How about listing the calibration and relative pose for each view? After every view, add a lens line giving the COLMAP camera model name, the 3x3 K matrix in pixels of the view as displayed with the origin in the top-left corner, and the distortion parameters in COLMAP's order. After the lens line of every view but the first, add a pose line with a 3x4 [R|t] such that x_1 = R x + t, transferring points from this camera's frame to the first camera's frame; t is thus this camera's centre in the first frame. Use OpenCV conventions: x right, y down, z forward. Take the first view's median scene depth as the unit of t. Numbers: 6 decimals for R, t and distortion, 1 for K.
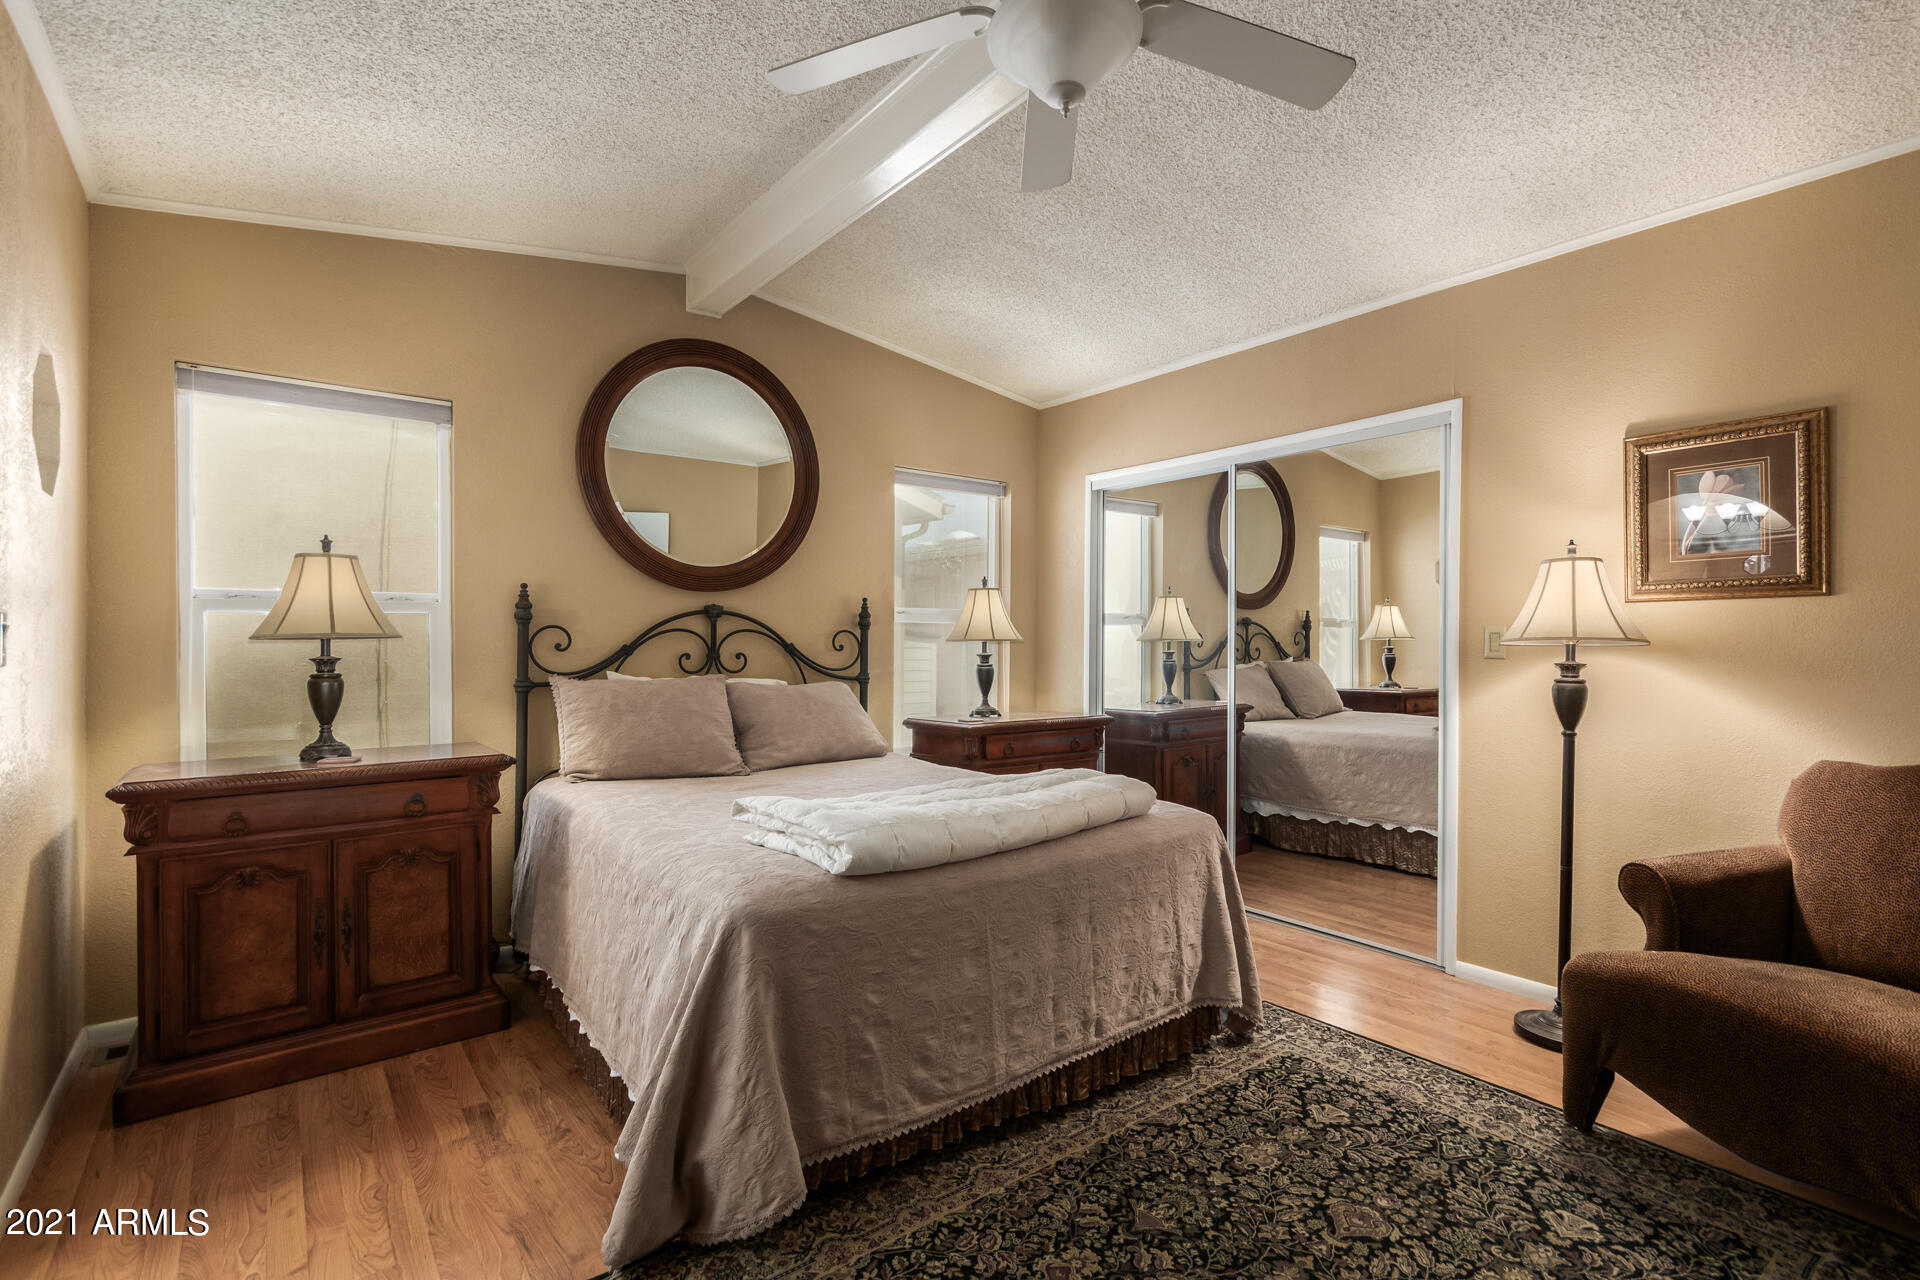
lens RADIAL K [[912.4, 0, 975.7], [0, 912.4, 638.0], [0, 0, 1]] dist [0.006779, 0.000631]
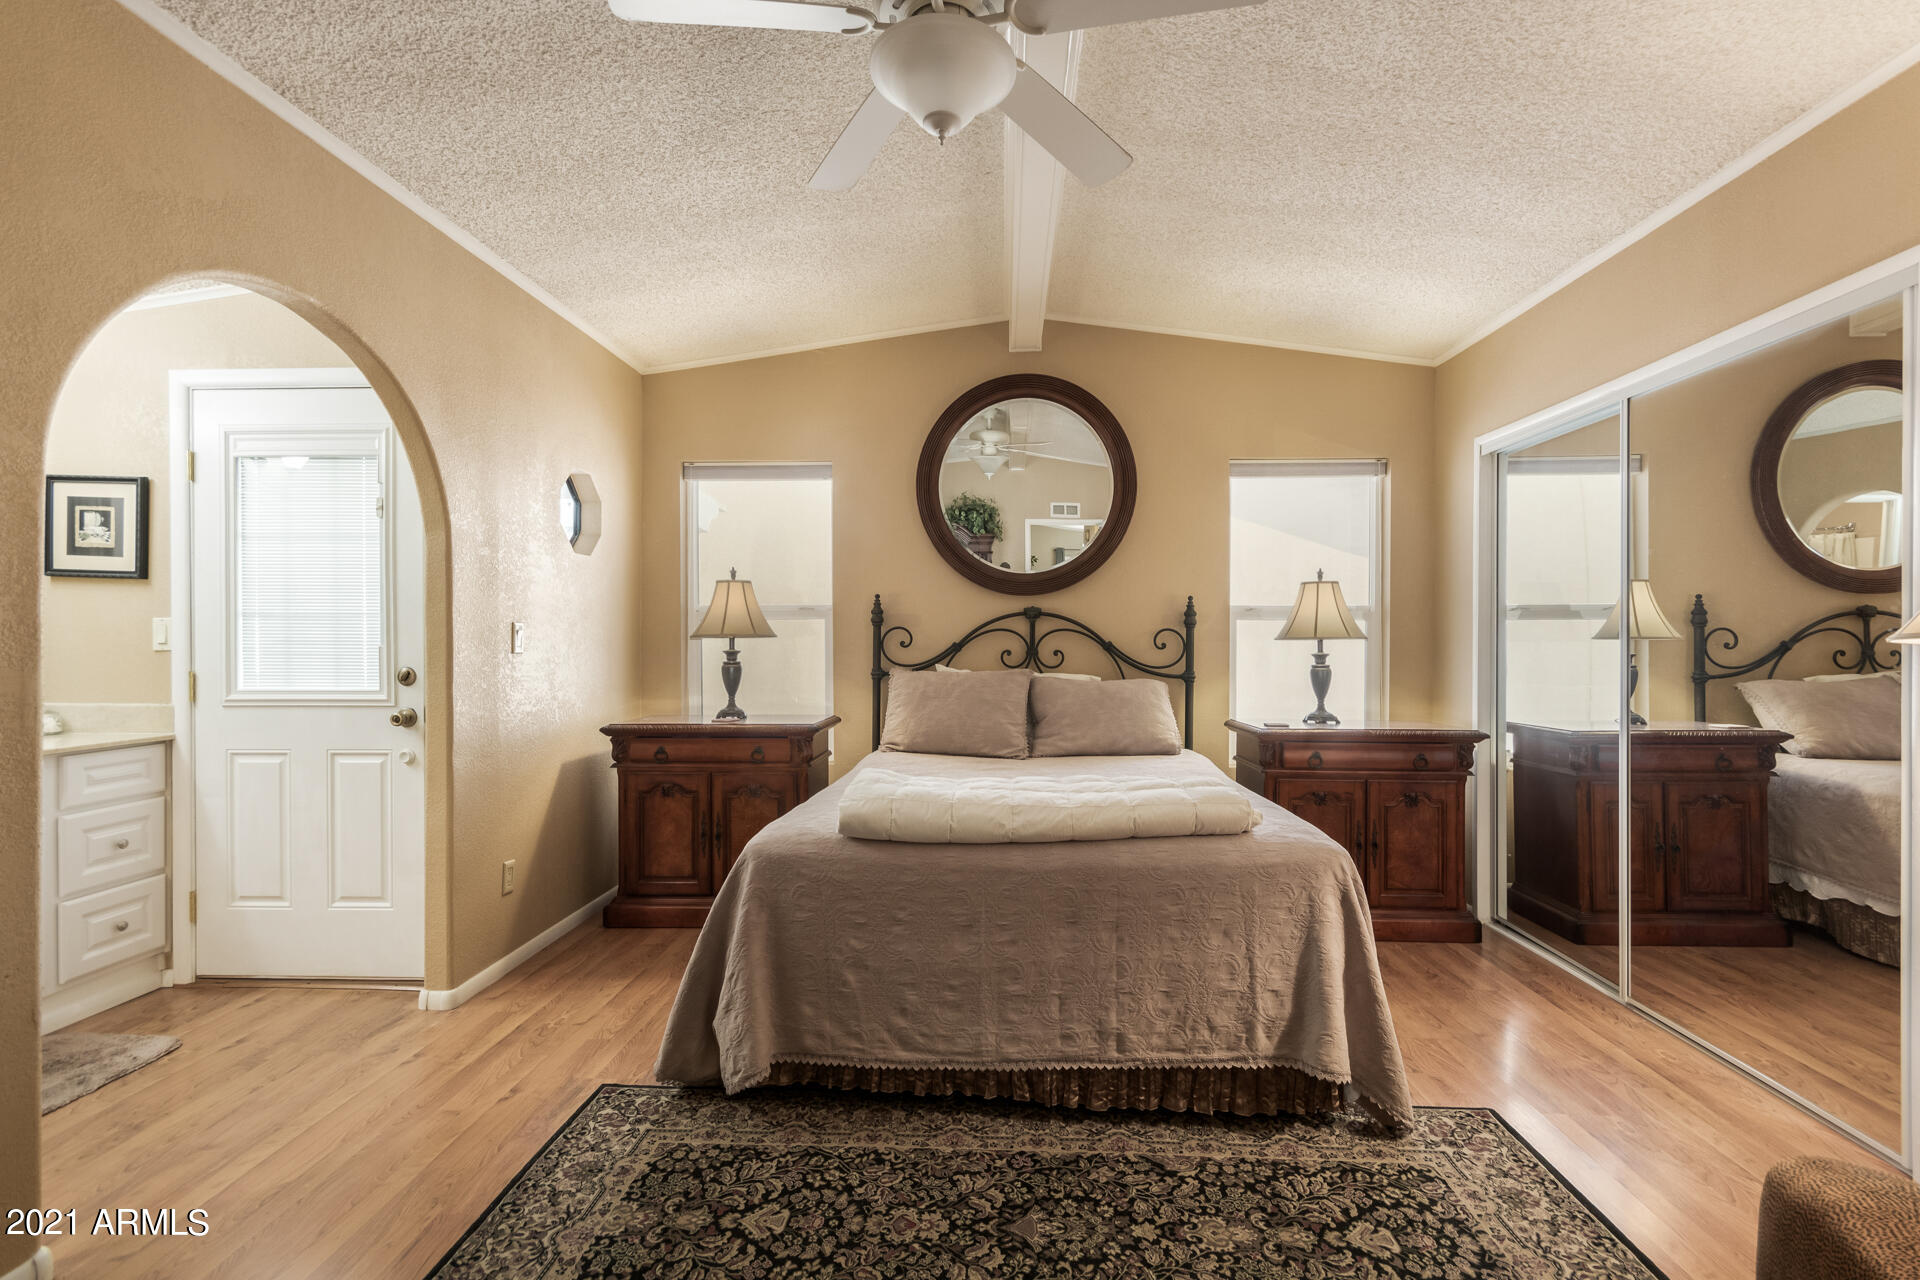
lens RADIAL K [[898.1, 0, 963.5], [0, 898.1, 634.8], [0, 0, 1]] dist [0.007060, 0.001096]
pose [[0.755479, -0.003171, -0.655165, 0.575387], [0.001989, 0.999995, -0.002547, 0.000601], [0.655170, 0.000621, 0.755482, 0.165439]]
